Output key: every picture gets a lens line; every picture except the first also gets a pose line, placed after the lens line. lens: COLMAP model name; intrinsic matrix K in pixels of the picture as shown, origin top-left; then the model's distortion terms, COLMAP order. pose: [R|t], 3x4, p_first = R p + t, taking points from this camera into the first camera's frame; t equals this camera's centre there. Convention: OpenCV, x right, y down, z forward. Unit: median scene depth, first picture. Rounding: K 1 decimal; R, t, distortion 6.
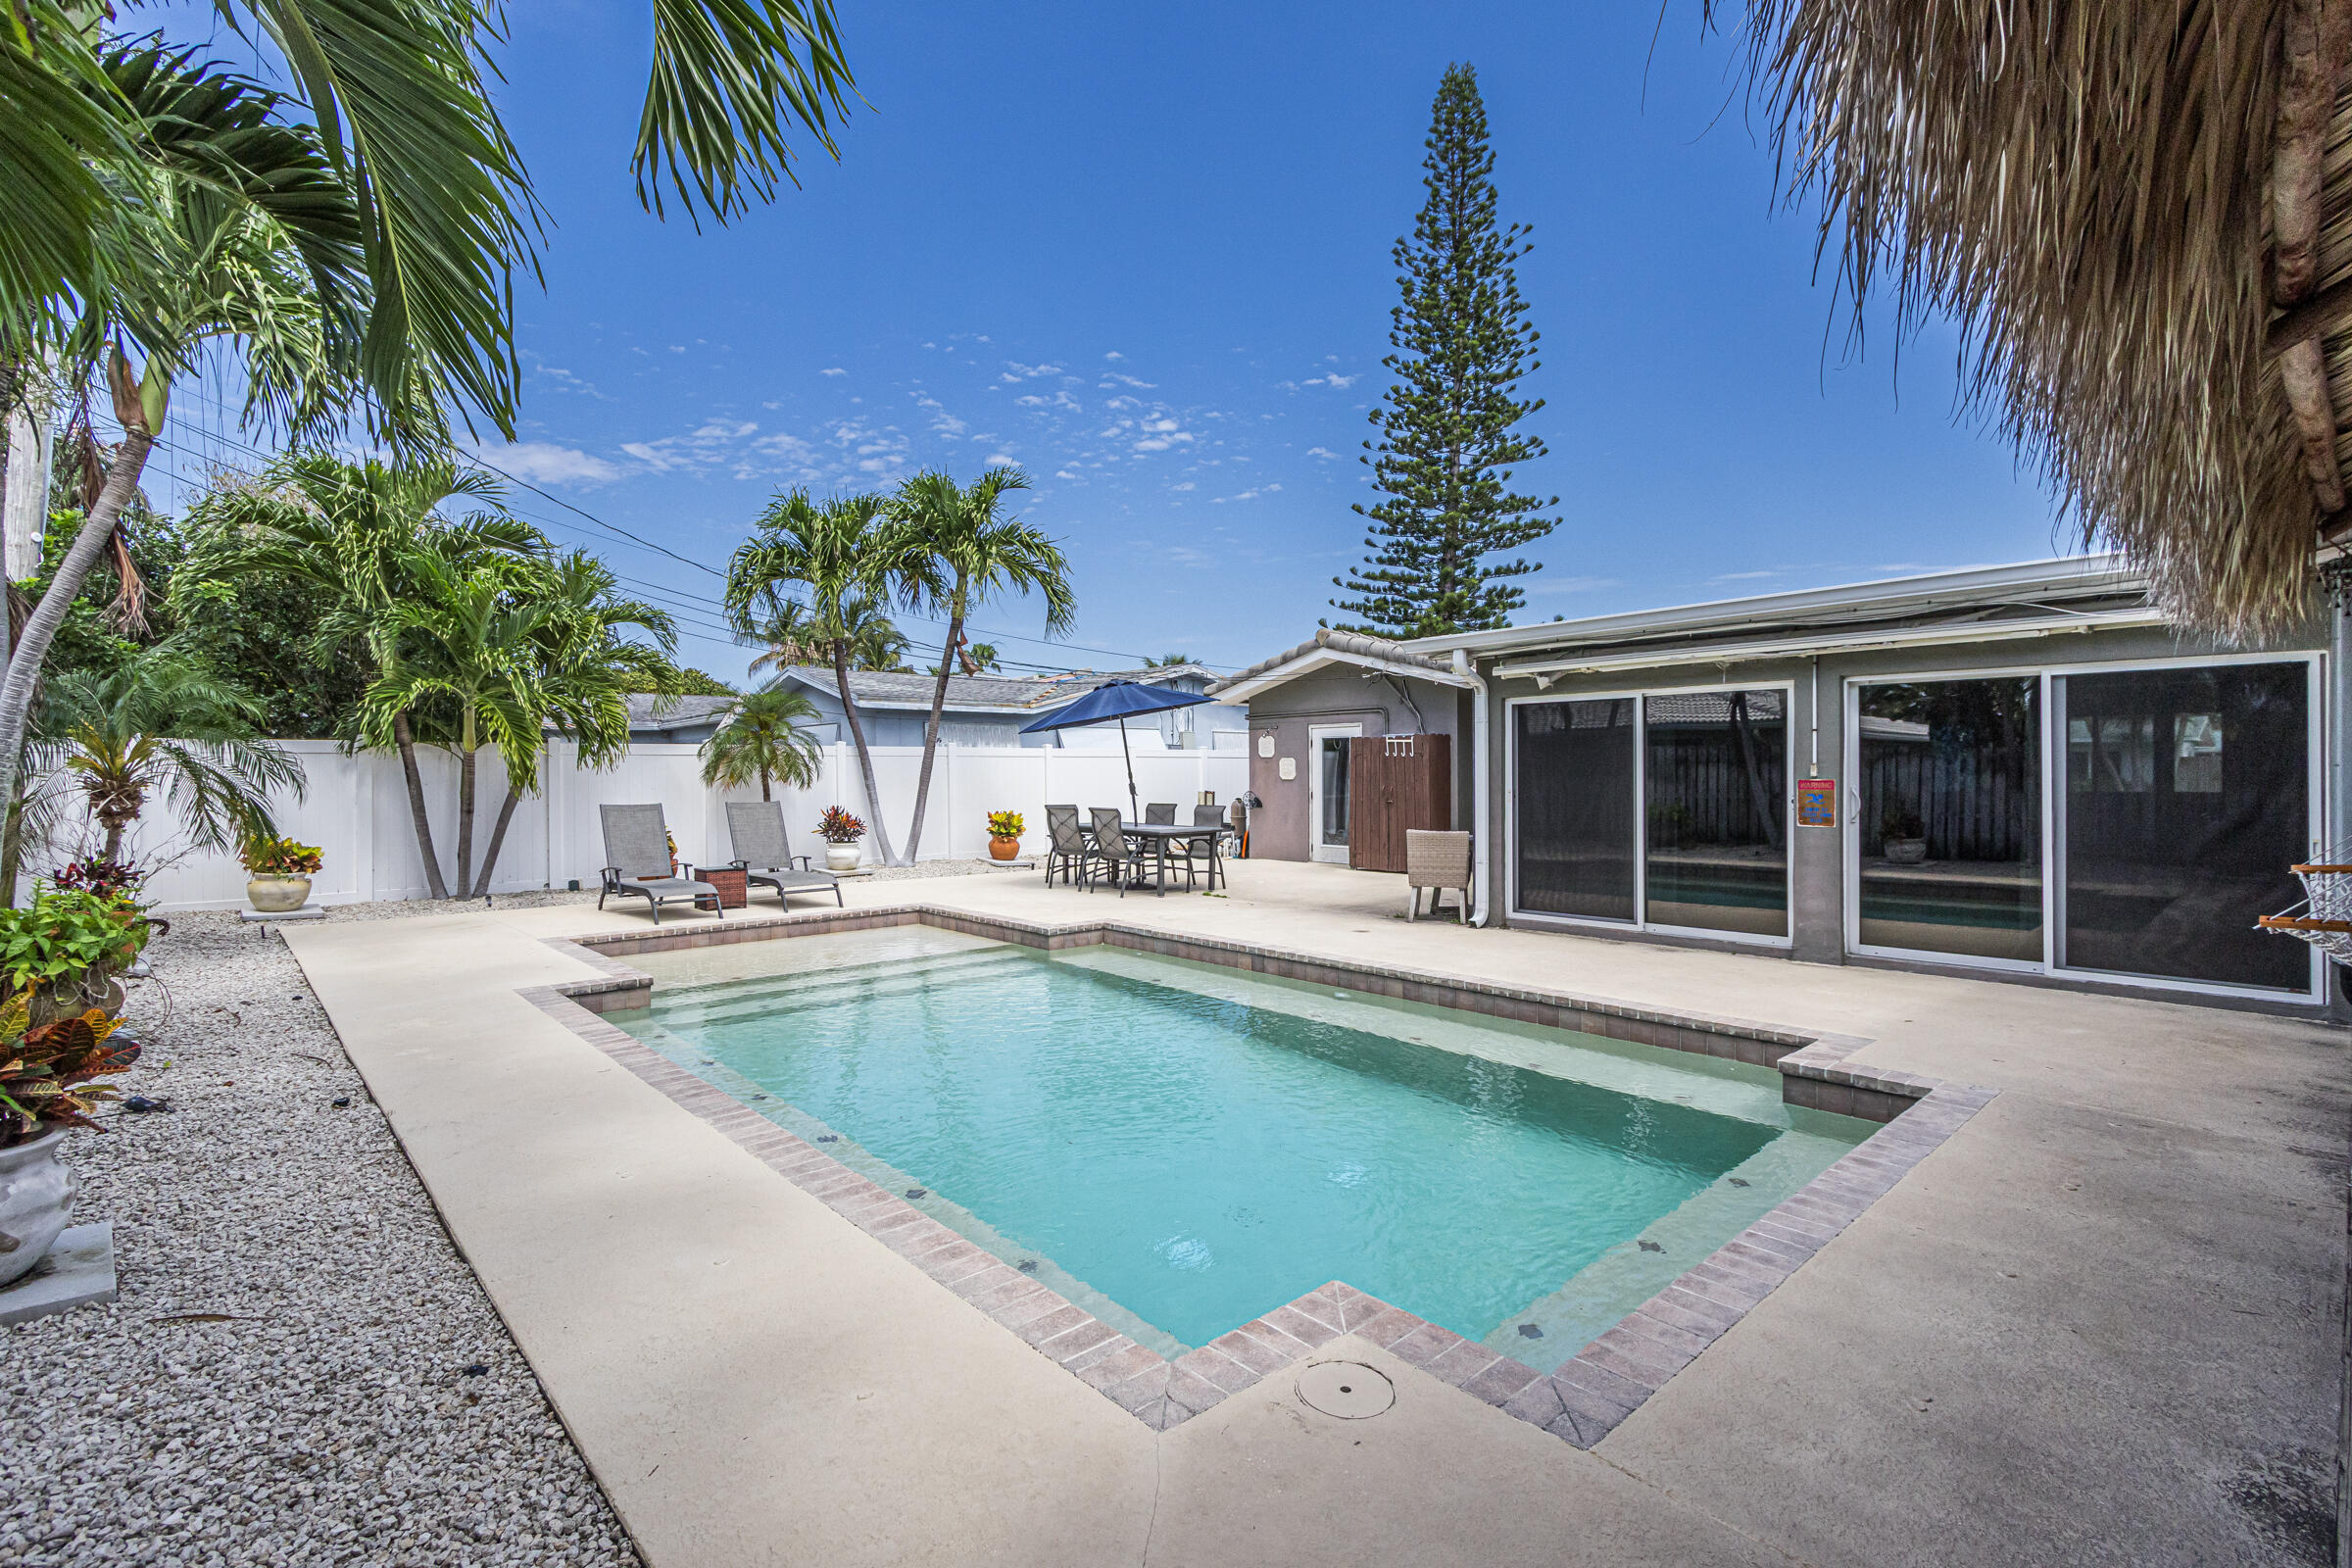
lens RADIAL K [[1078.0, 0, 1175.8], [0, 1078.0, 785.4], [0, 0, 1]] dist [0.009880, -0.003284]
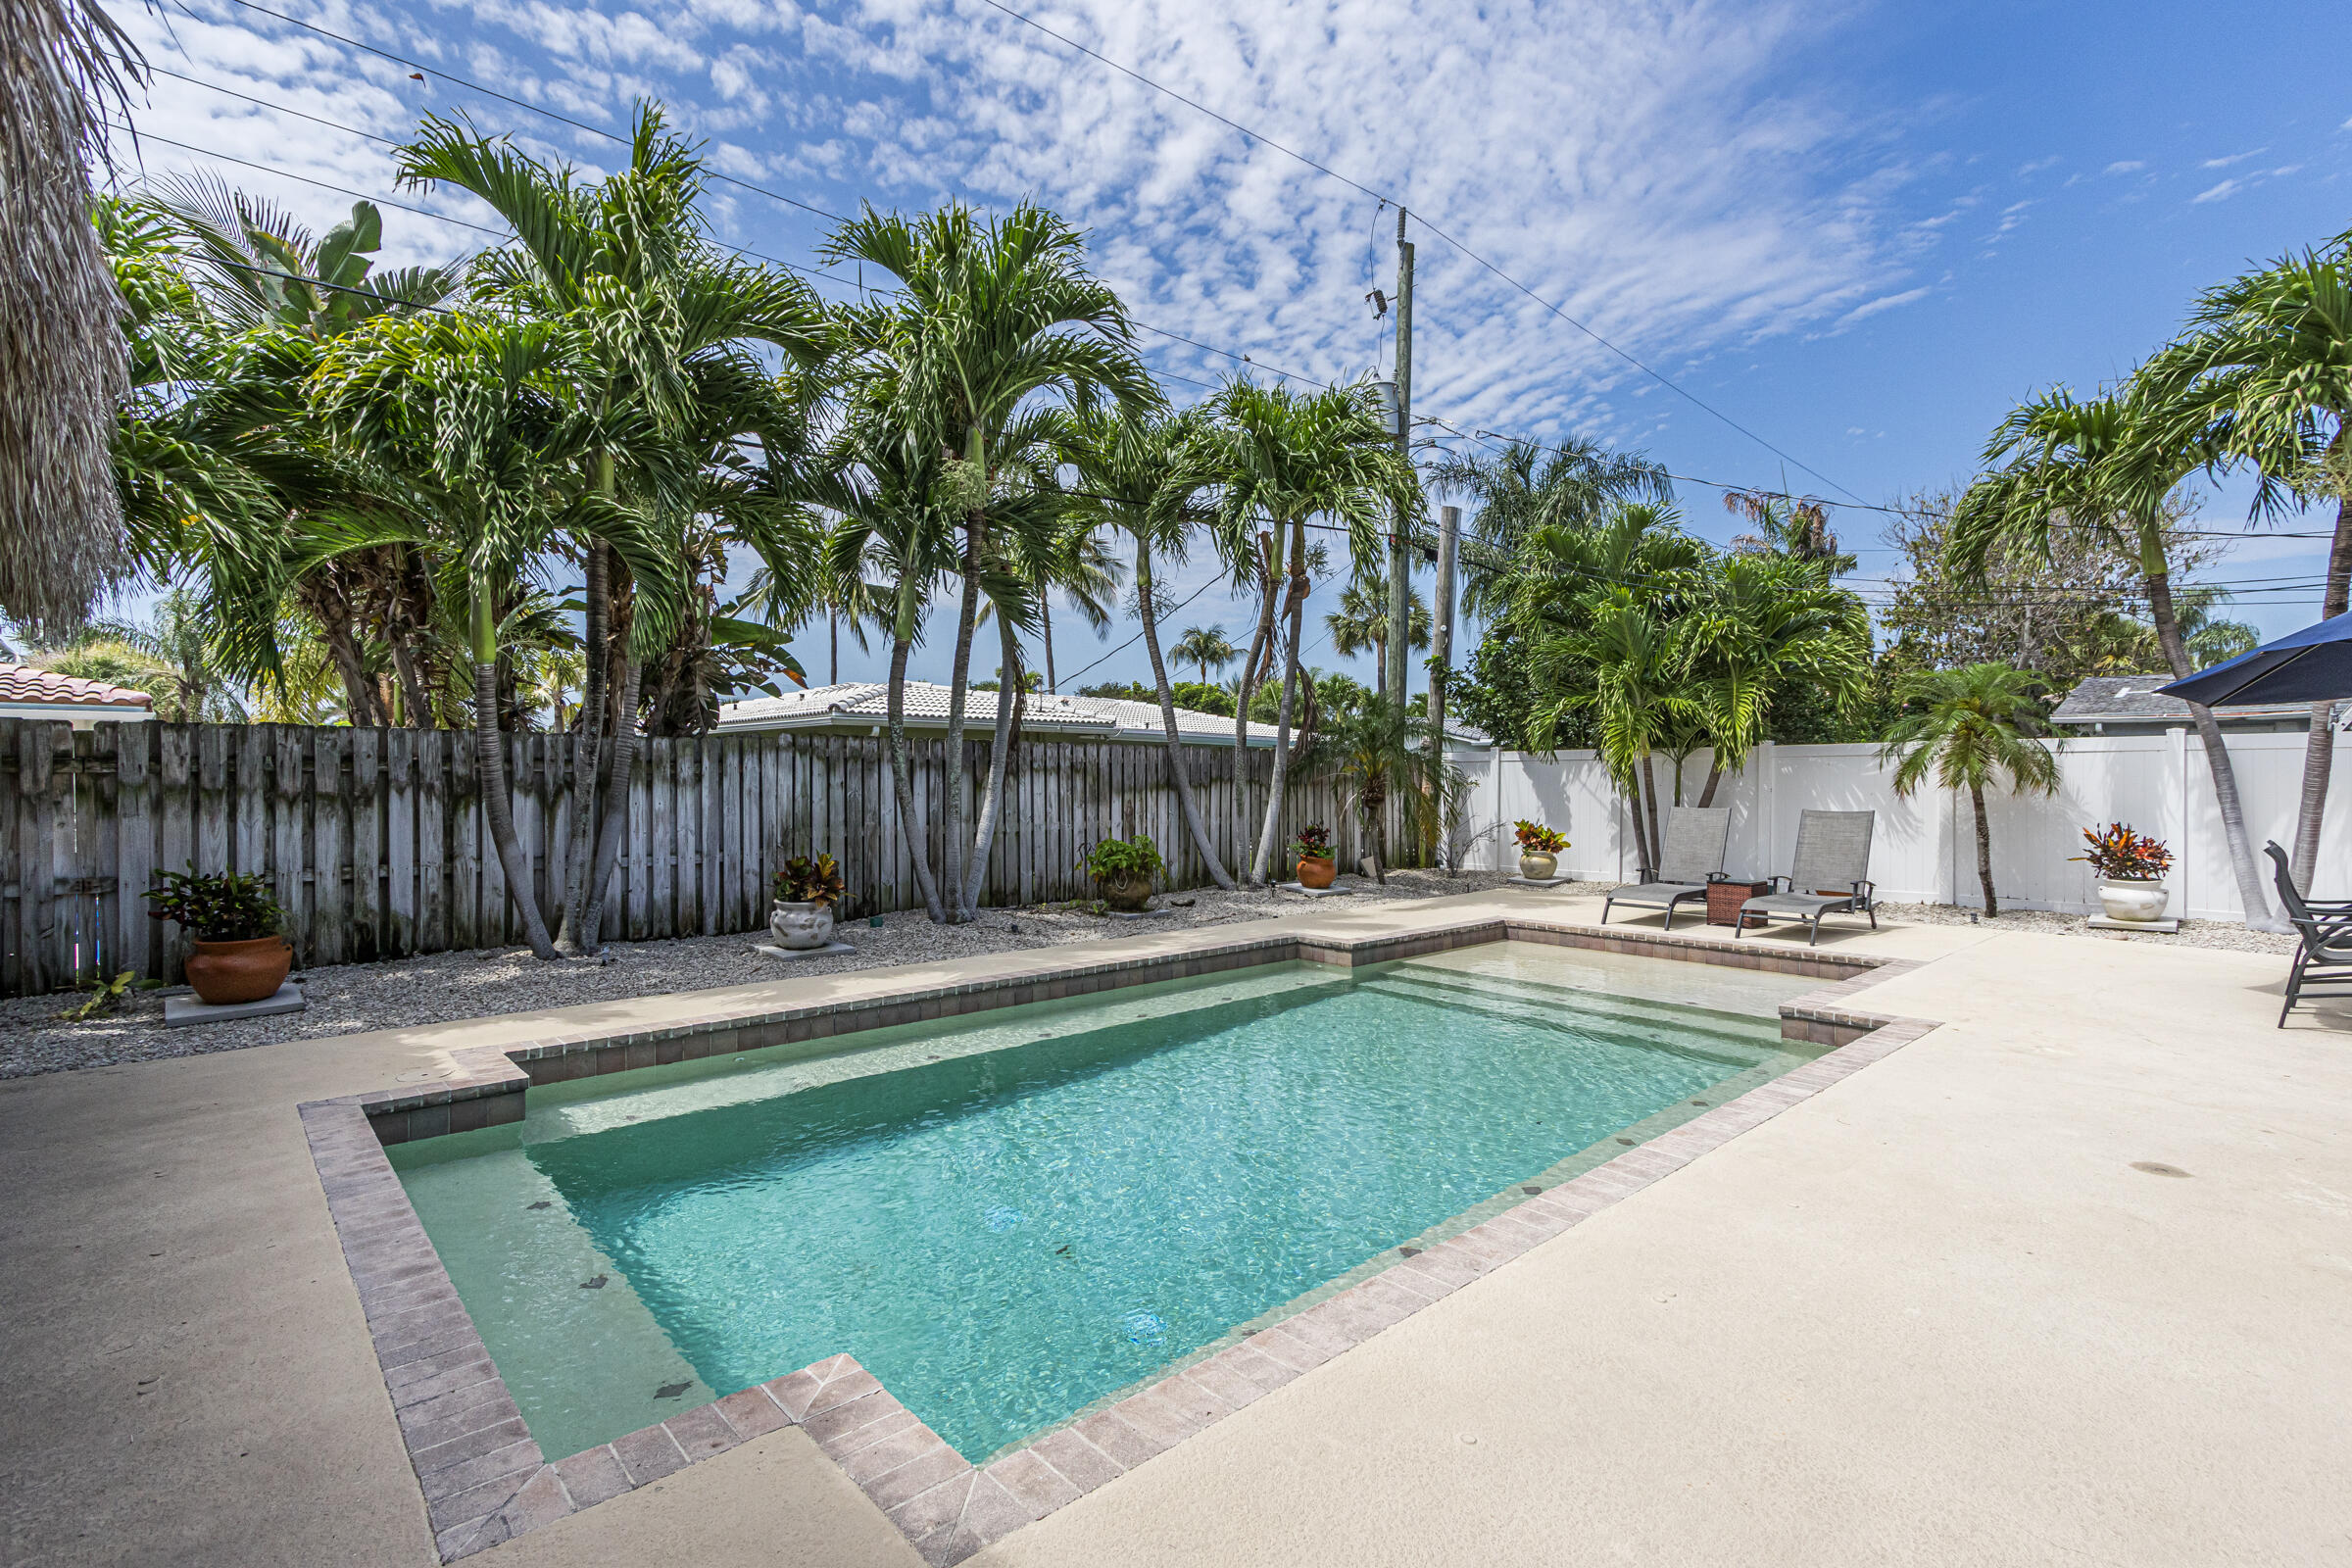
lens RADIAL K [[1078.0, 0, 1180.5], [0, 1078.0, 793.3], [0, 0, 1]] dist [0.009880, -0.003284]
pose [[0.003931, 0.018055, -0.999829, 0.423917], [-0.012286, 0.999762, 0.018006, -0.006674], [0.999917, 0.012213, 0.004152, 0.462408]]
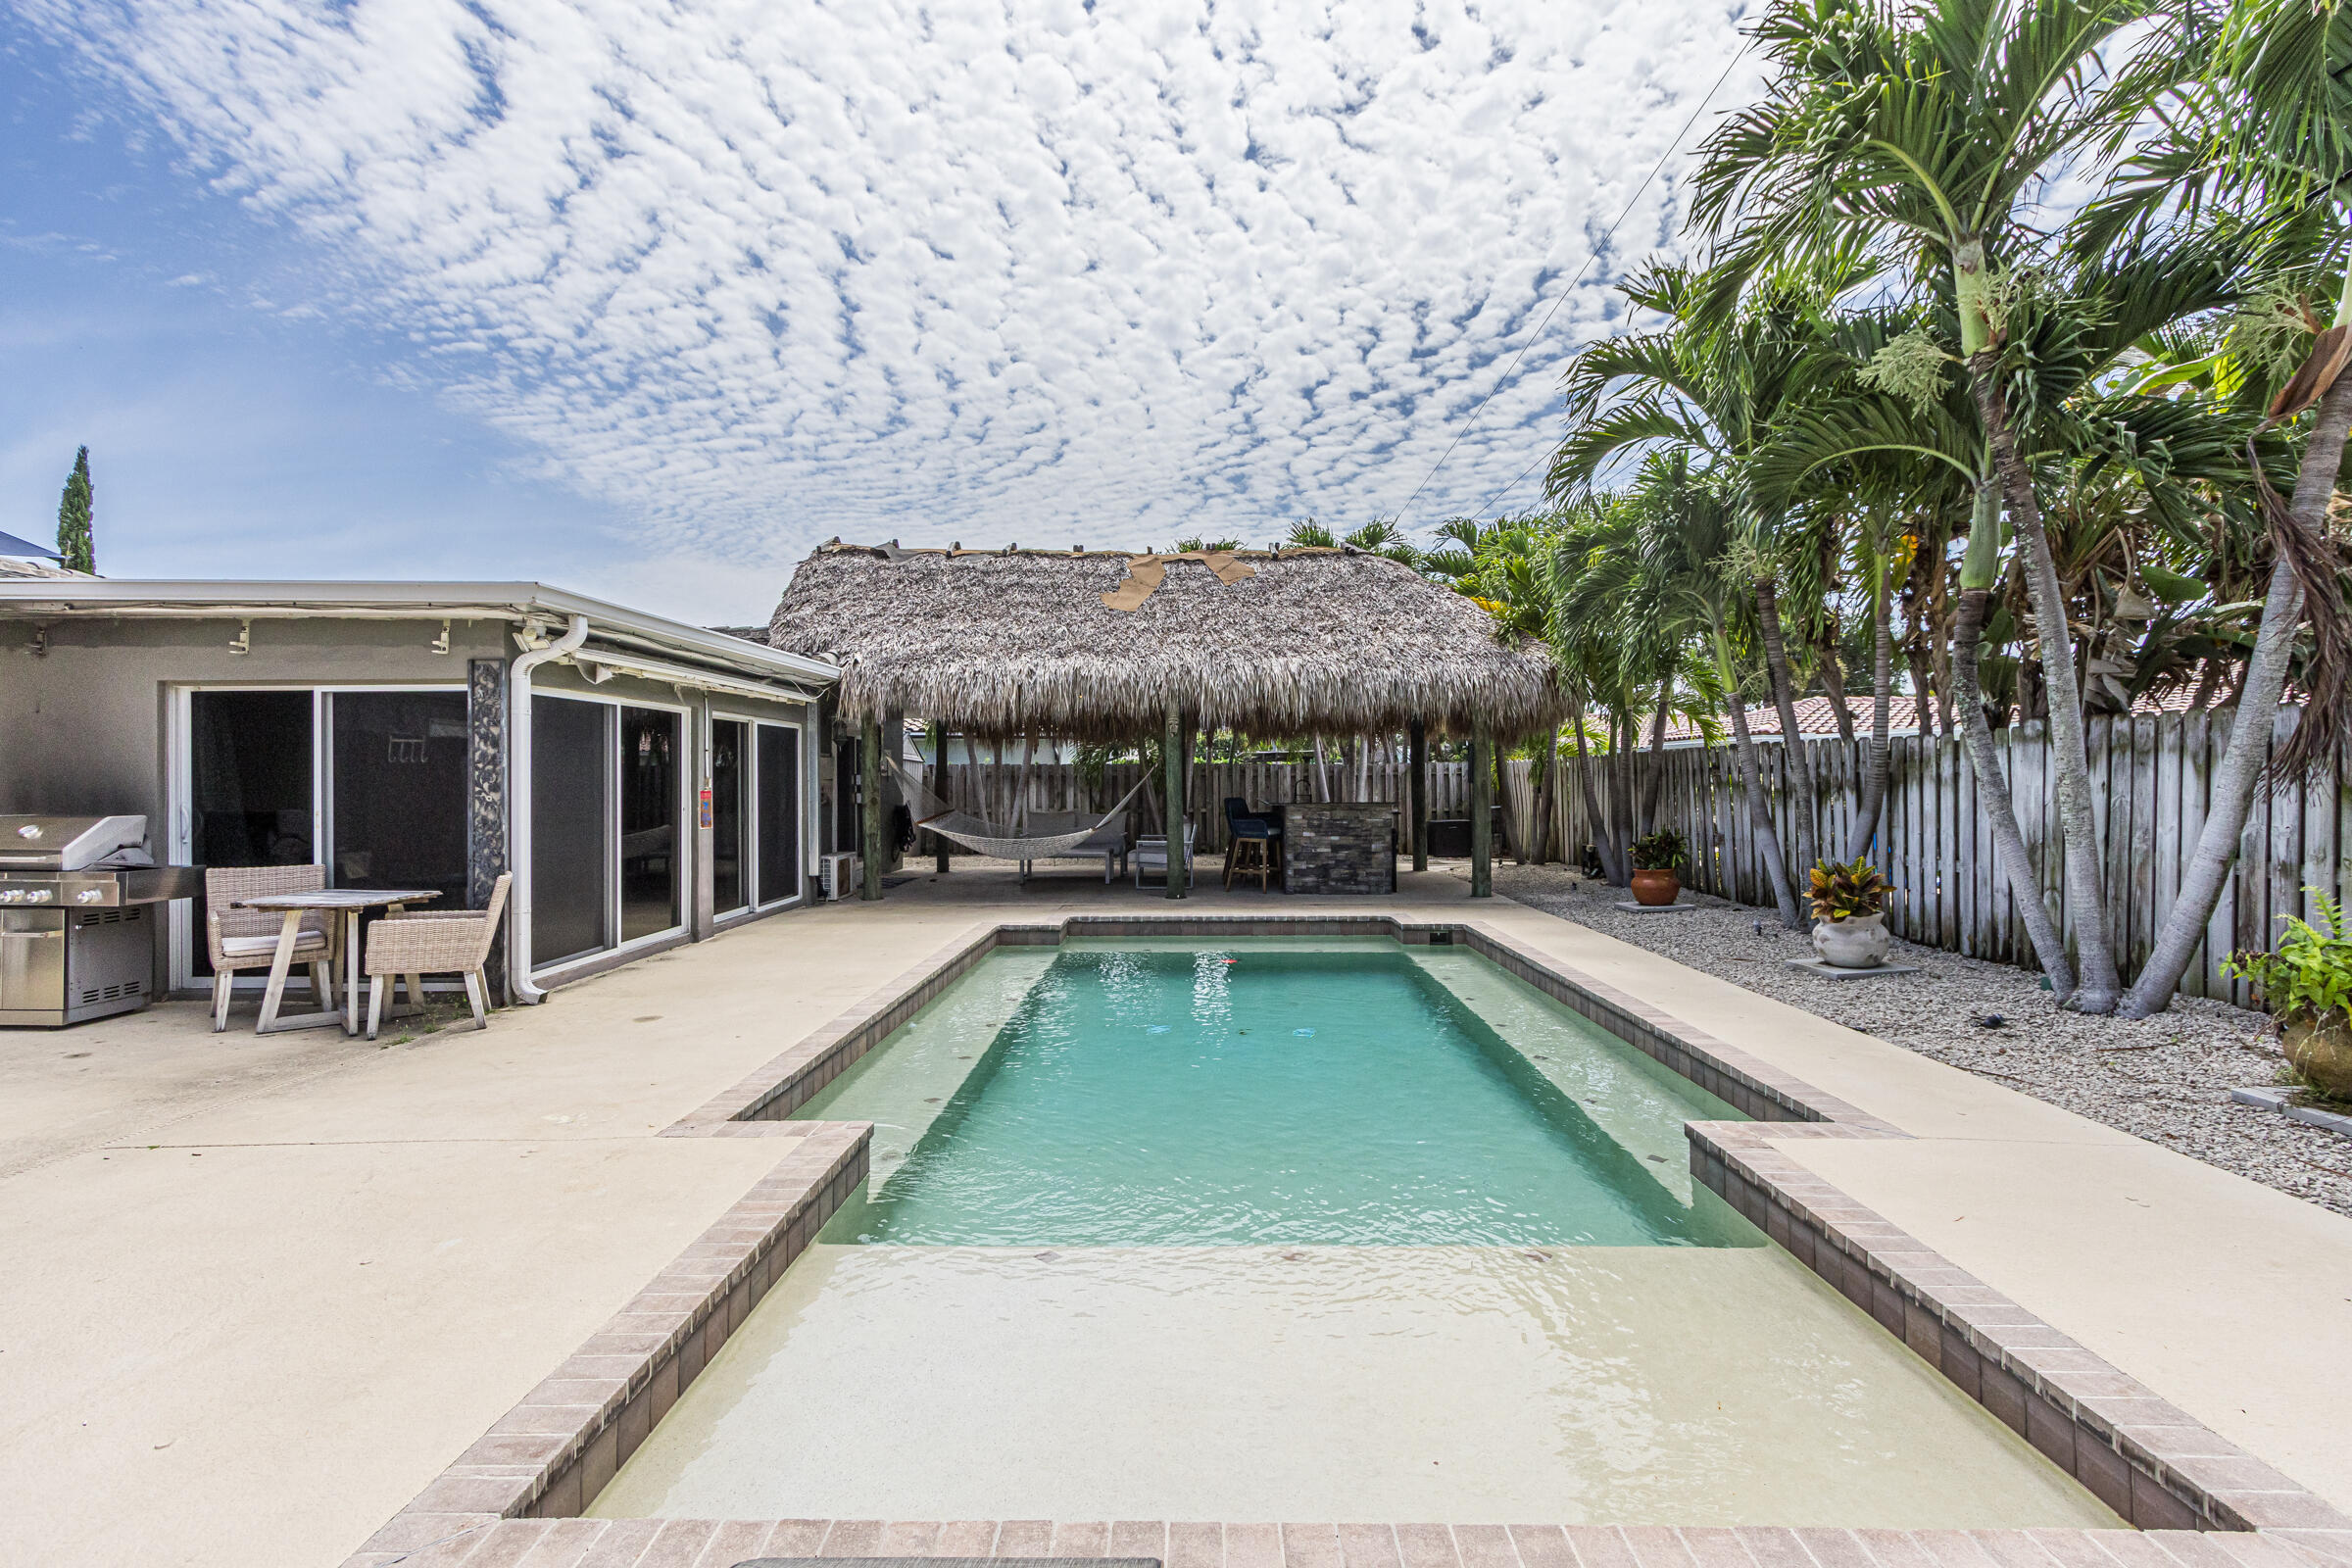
lens RADIAL K [[1078.0, 0, 1181.9], [0, 1078.0, 774.3], [0, 0, 1]] dist [0.009880, -0.003284]
pose [[-0.733883, 0.011251, 0.679183, -0.394534], [0.015968, 0.999872, 0.000690, -0.009595], [-0.679088, 0.011351, -0.733969, 0.935732]]
